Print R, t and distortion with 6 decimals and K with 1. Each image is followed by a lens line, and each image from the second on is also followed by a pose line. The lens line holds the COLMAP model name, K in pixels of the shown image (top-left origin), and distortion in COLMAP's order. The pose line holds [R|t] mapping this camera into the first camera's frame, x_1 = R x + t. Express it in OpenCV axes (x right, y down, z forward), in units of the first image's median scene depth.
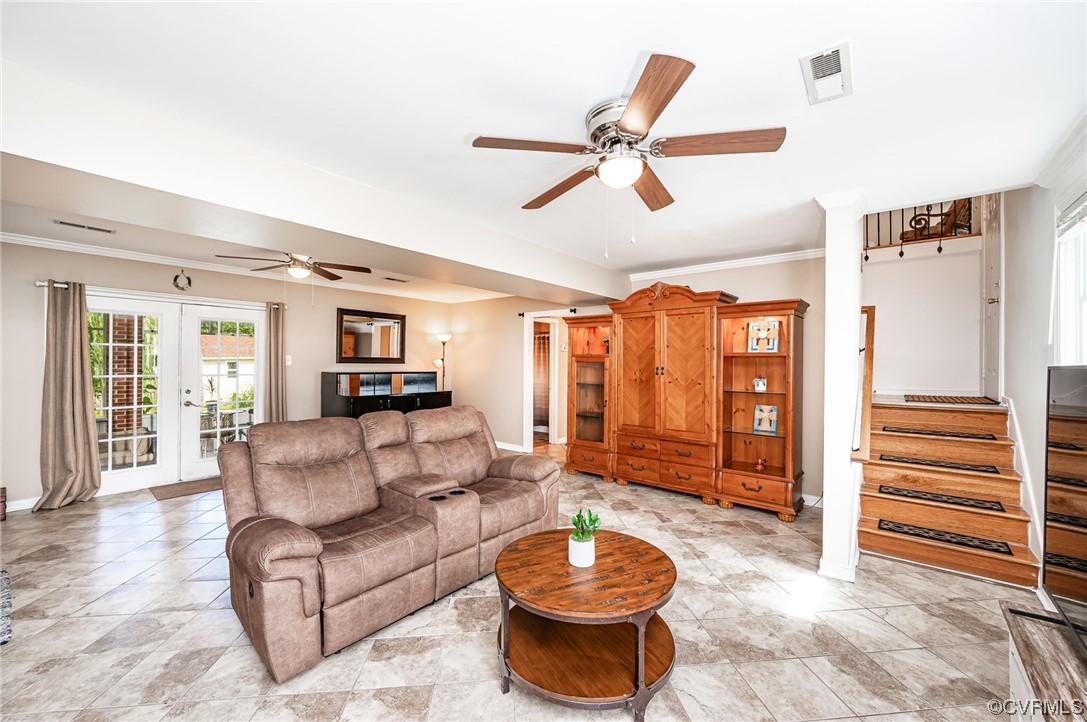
lens RADIAL K [[427.3, 0, 547.3], [0, 427.3, 360.9], [0, 0, 1]] dist [0.001353, 0.000610]
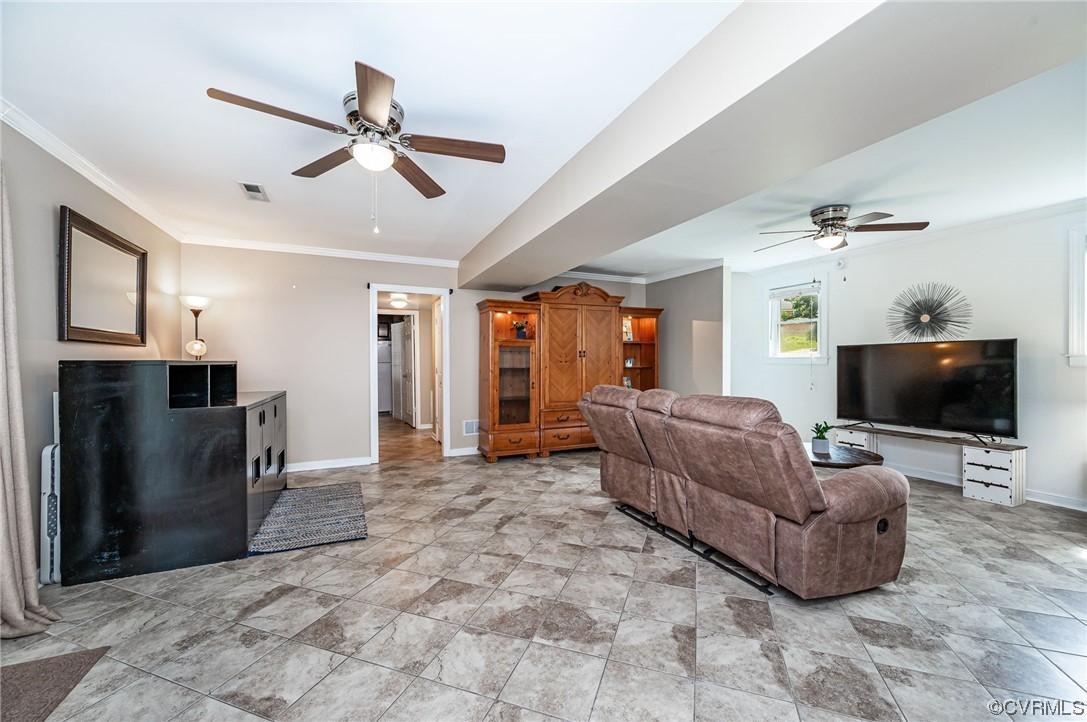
lens RADIAL K [[427.3, 0, 547.3], [0, 427.3, 360.9], [0, 0, 1]] dist [0.001353, 0.000610]
pose [[0.437308, -0.007632, 0.899280, -0.808815], [0.006067, 0.999966, 0.005536, 0.031900], [-0.899292, 0.003035, 0.437339, 0.499446]]
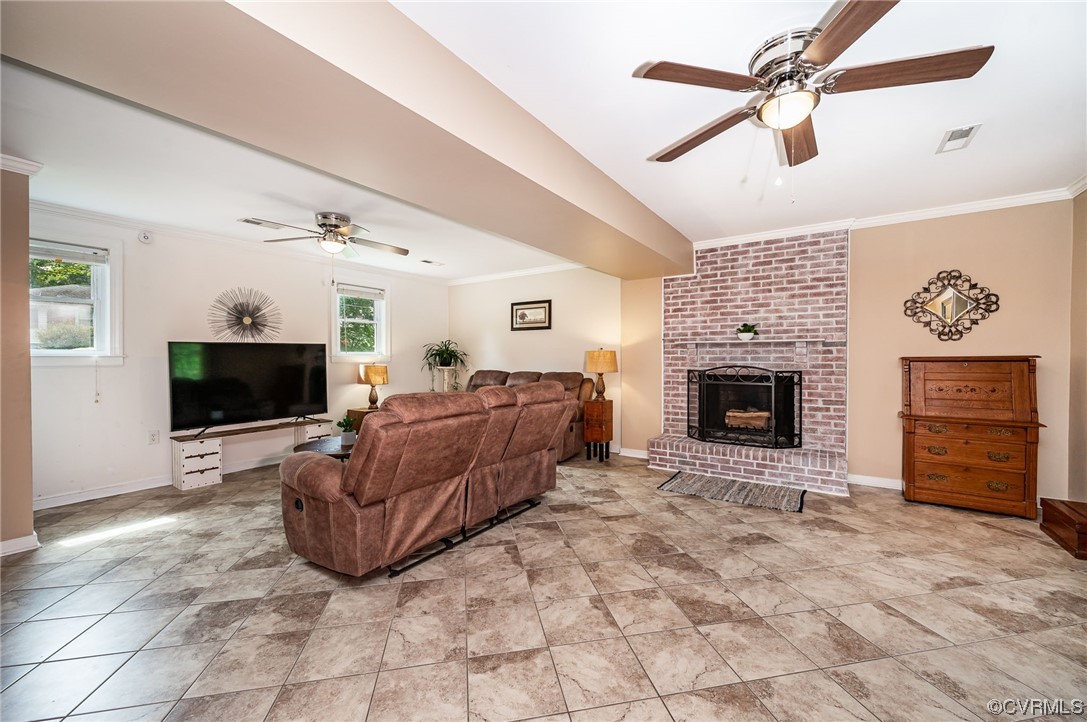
lens RADIAL K [[427.3, 0, 547.3], [0, 427.3, 360.9], [0, 0, 1]] dist [0.001353, 0.000610]
pose [[-0.995868, 0.000268, -0.090812, -0.257054], [-0.000562, 0.999958, 0.009116, 0.034798], [0.090811, 0.009129, -0.995826, 1.193352]]
